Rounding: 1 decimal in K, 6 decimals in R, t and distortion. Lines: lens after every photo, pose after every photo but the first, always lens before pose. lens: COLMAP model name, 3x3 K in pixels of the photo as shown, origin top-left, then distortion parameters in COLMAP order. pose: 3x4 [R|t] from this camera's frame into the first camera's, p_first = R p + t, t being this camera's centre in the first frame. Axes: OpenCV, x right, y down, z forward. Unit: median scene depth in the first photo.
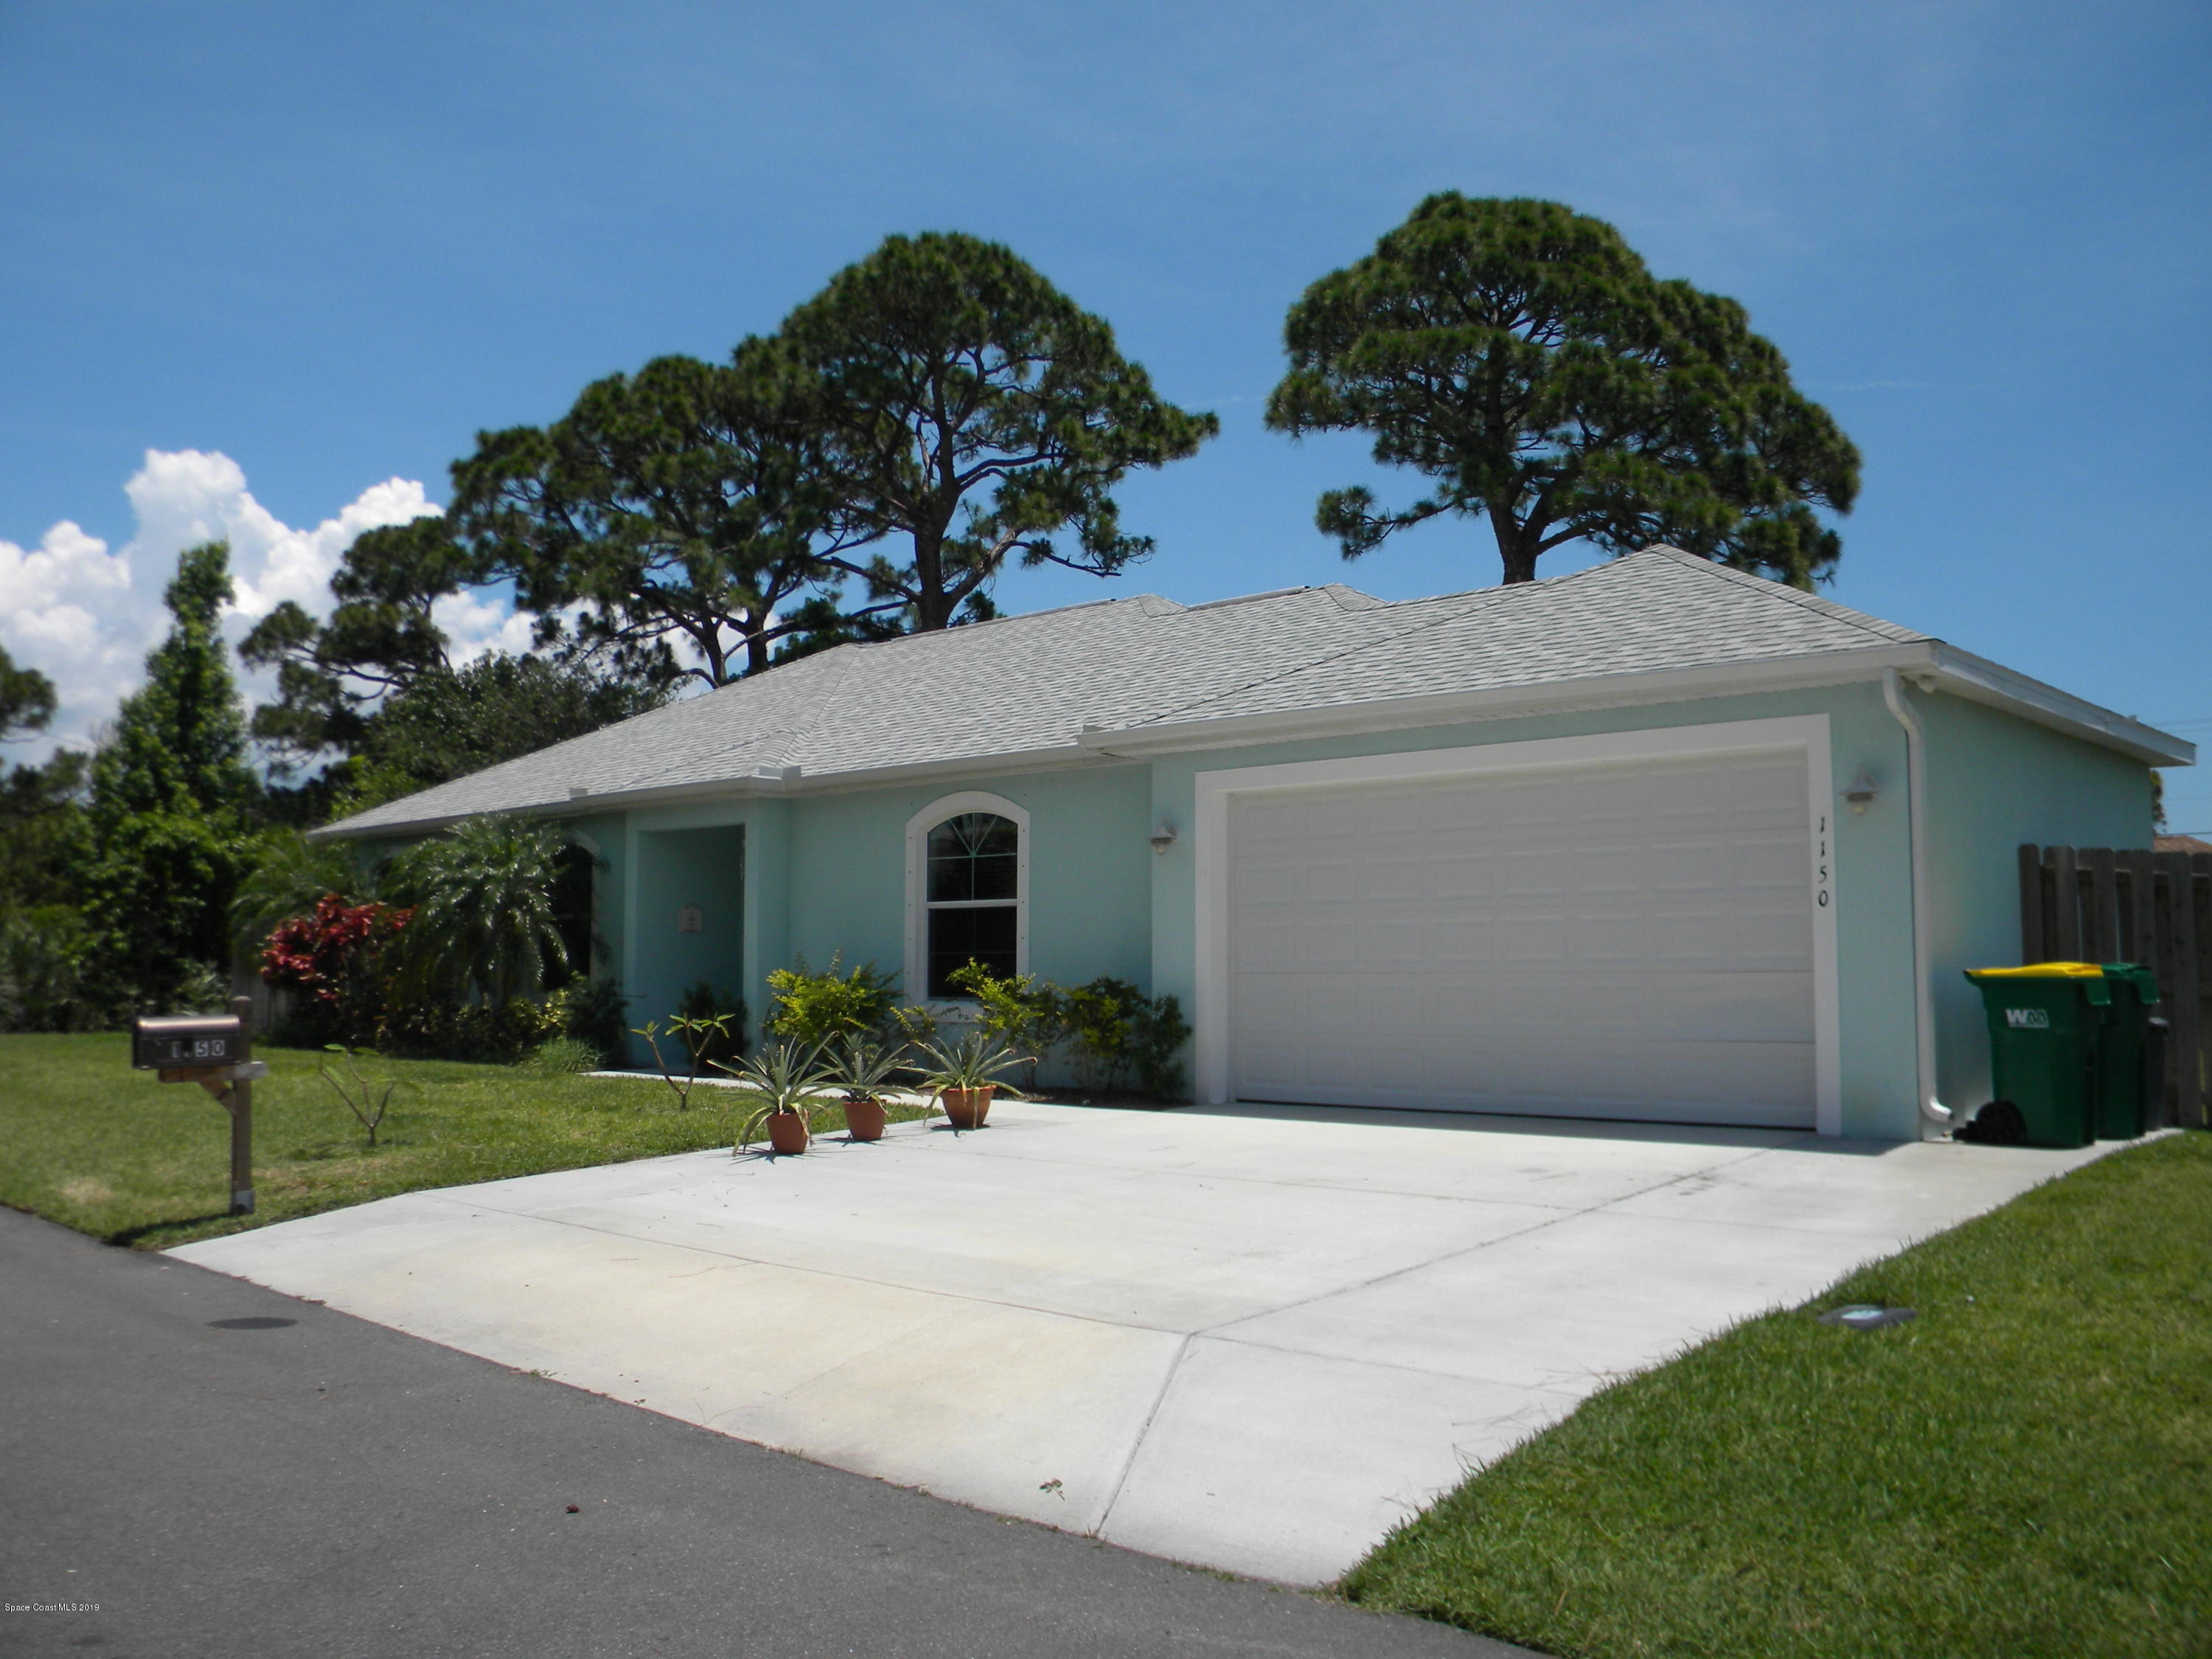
lens RADIAL K [[1867.9, 0, 1089.7], [0, 1867.9, 824.9], [0, 0, 1]] dist [-0.185788, 0.158030]
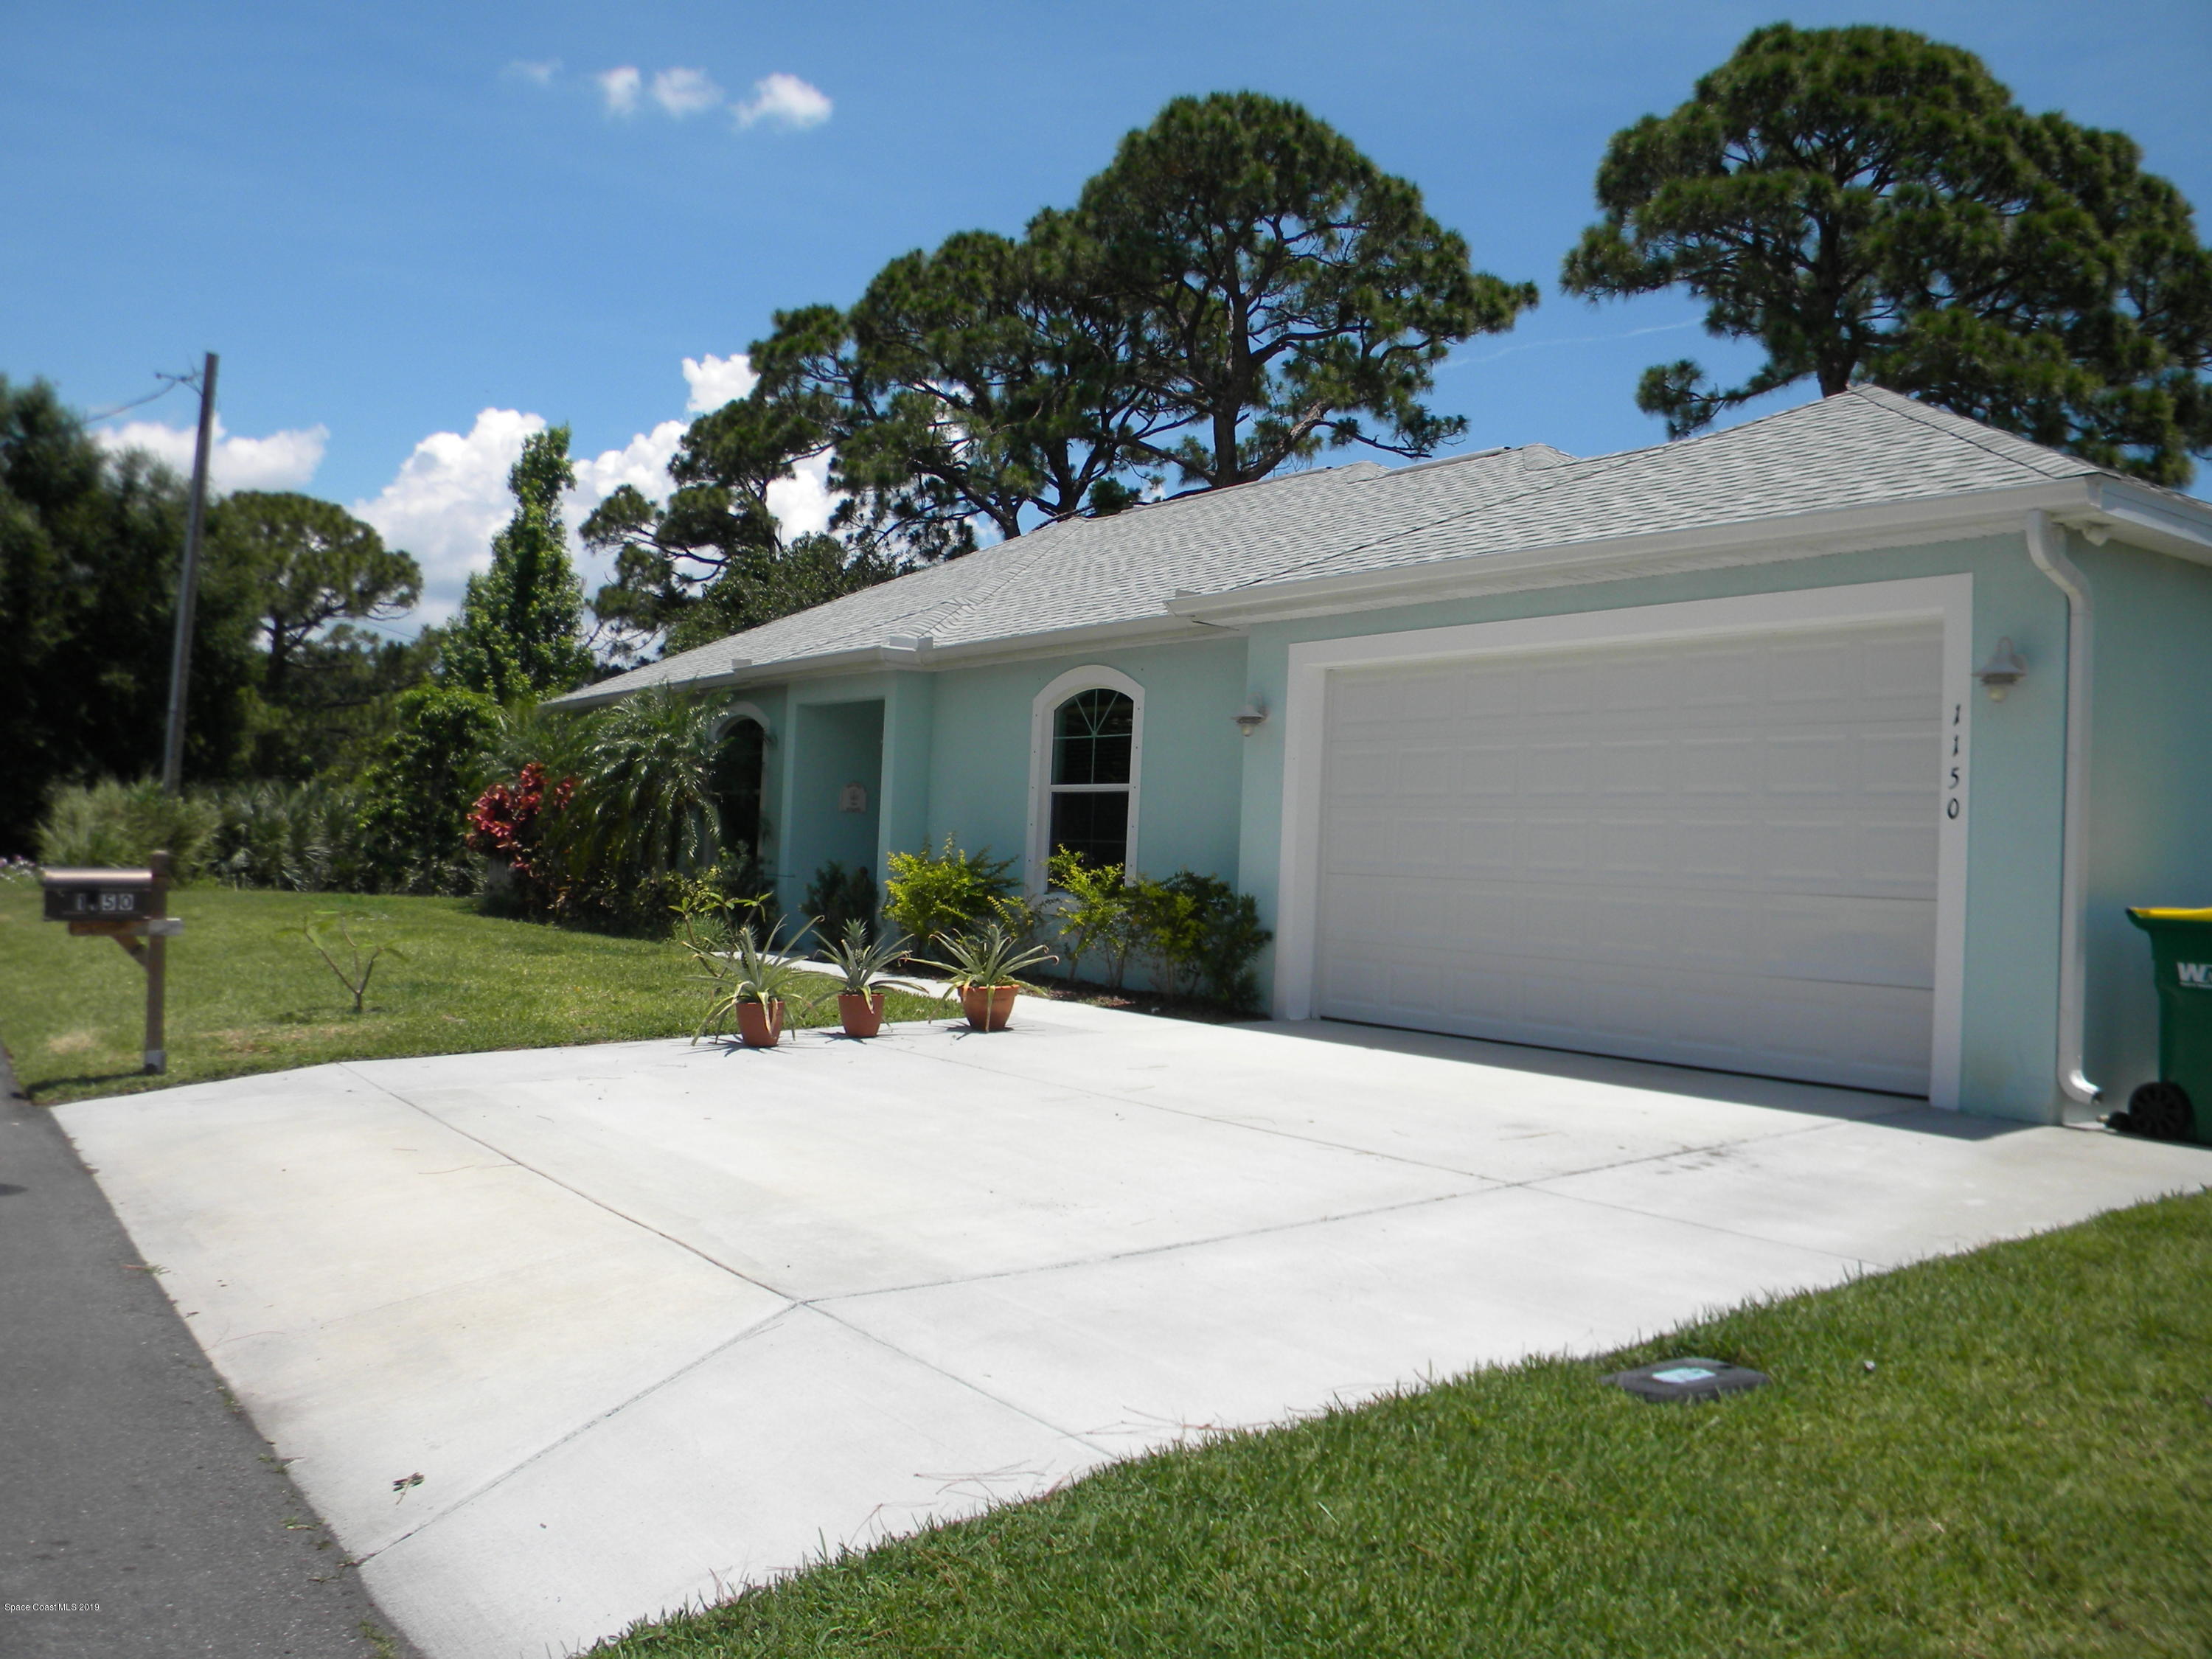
lens RADIAL K [[1867.9, 0, 1089.7], [0, 1867.9, 824.9], [0, 0, 1]] dist [-0.185788, 0.158030]
pose [[0.975905, 0.037815, -0.214893, 0.069909], [-0.026182, 0.998047, 0.056722, 0.004371], [0.216619, -0.049729, 0.974989, 0.053330]]
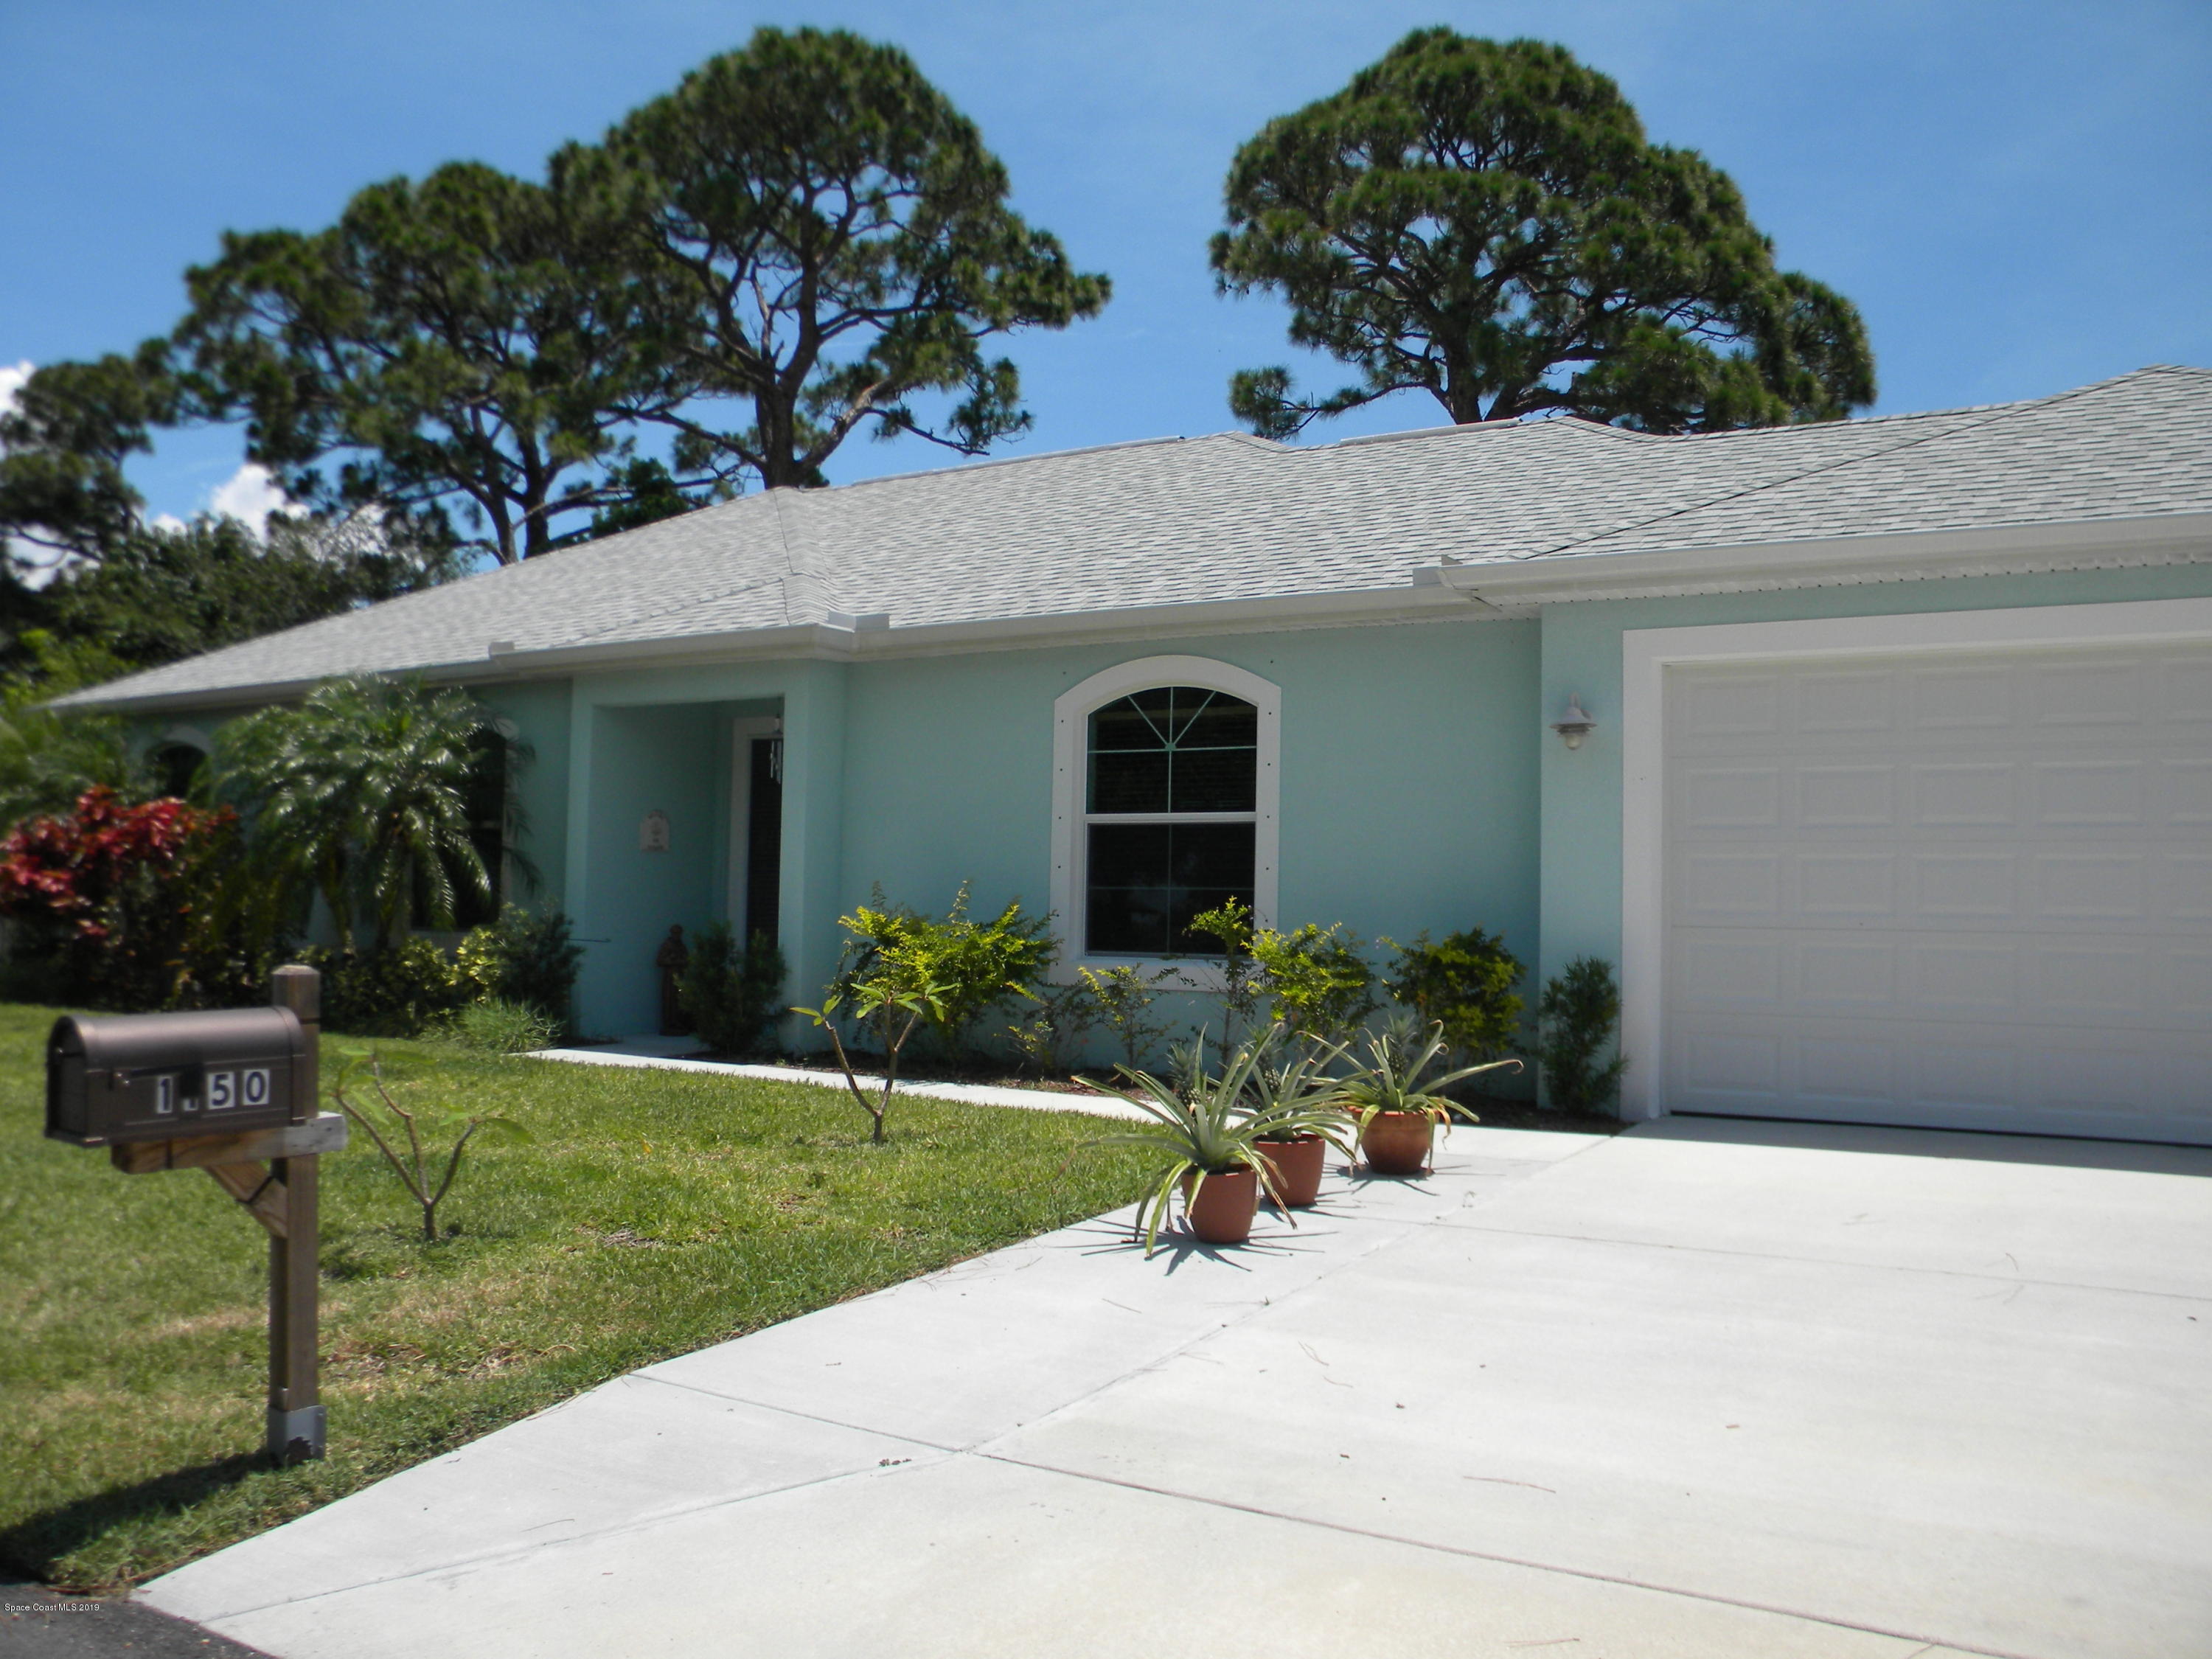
lens RADIAL K [[1867.9, 0, 1089.7], [0, 1867.9, 824.9], [0, 0, 1]] dist [-0.185788, 0.158030]
pose [[0.982917, 0.027471, 0.181986, -0.113282], [-0.033701, 0.998944, 0.031230, 0.012604], [-0.180936, -0.036829, 0.982805, 0.167614]]
